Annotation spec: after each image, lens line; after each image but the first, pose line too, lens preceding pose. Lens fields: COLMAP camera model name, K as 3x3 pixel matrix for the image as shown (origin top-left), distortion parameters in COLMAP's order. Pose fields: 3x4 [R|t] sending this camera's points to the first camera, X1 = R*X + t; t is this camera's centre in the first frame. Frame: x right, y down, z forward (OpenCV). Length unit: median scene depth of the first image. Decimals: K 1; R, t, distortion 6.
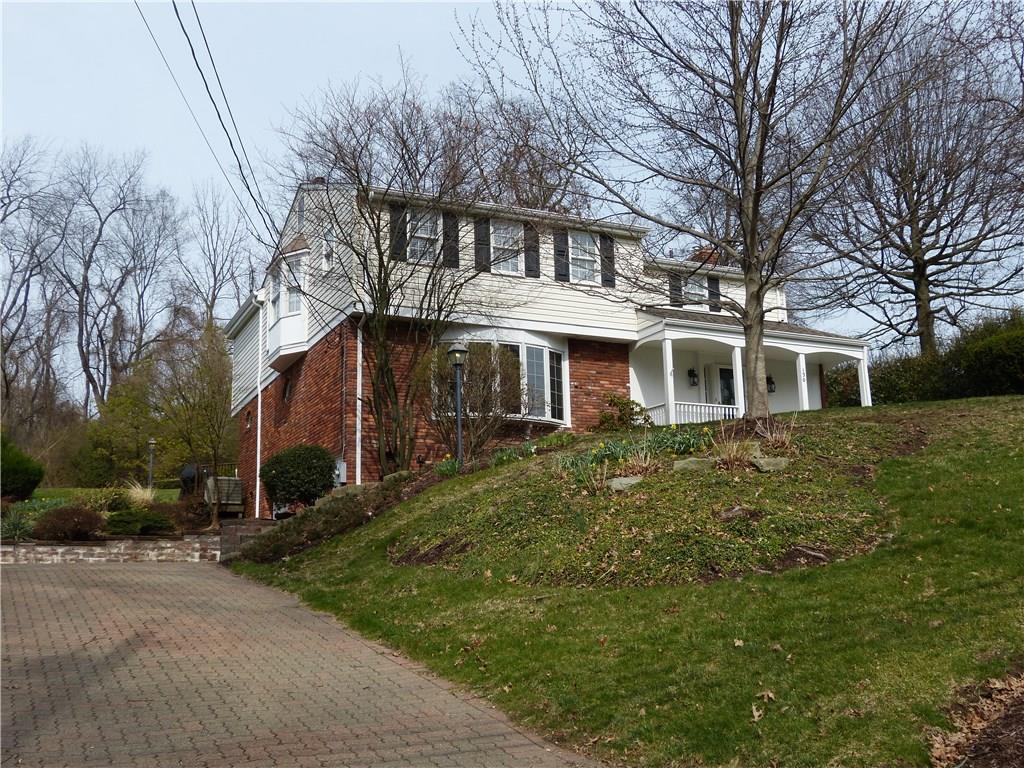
lens RADIAL K [[1095.0, 0, 510.5], [0, 1095.0, 387.6], [0, 0, 1]] dist [-0.019520, 0.000000]
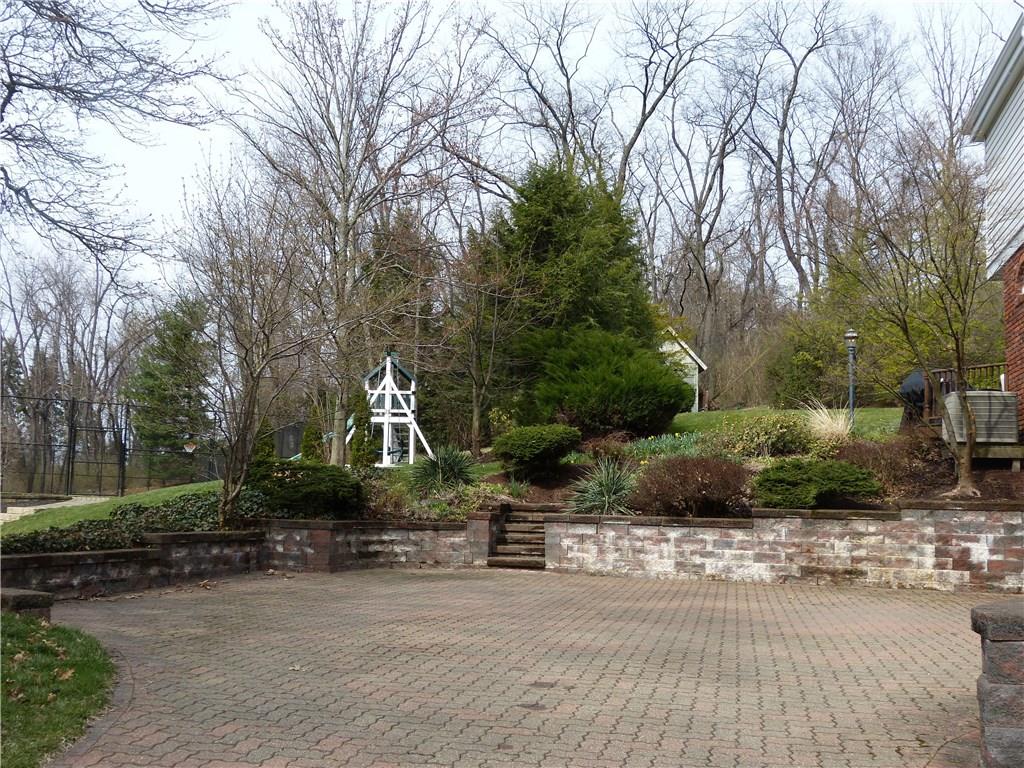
lens RADIAL K [[1095.0, 0, 489.7], [0, 1095.0, 398.7], [0, 0, 1]] dist [-0.019520, 0.000000]
pose [[0.779541, -0.022528, -0.625945, -0.120126], [0.082776, 0.994293, 0.067303, 0.031171], [0.620857, -0.104278, 0.776957, 0.457581]]
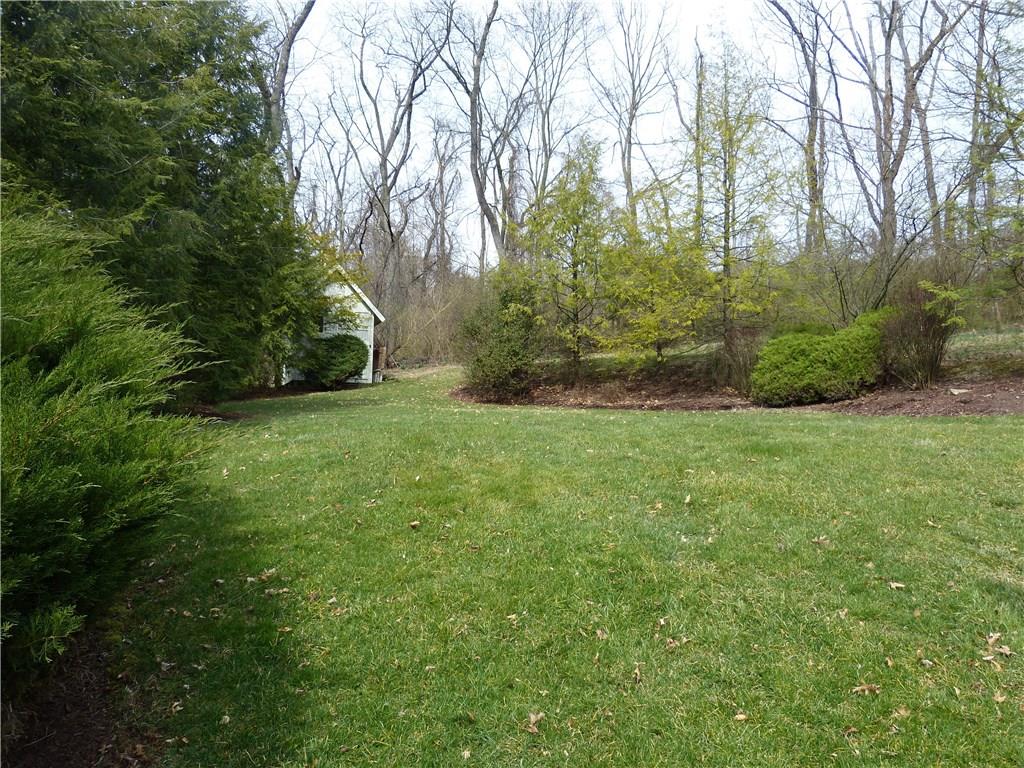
lens RADIAL K [[758.1, 0, 511.2], [0, 758.1, 382.1], [0, 0, 1]] dist [-0.030965, -0.000920]
pose [[0.947509, 0.027935, -0.318507, -0.422011], [0.017490, 0.990156, 0.138873, 0.069067], [0.319251, -0.137154, 0.937693, 1.056284]]
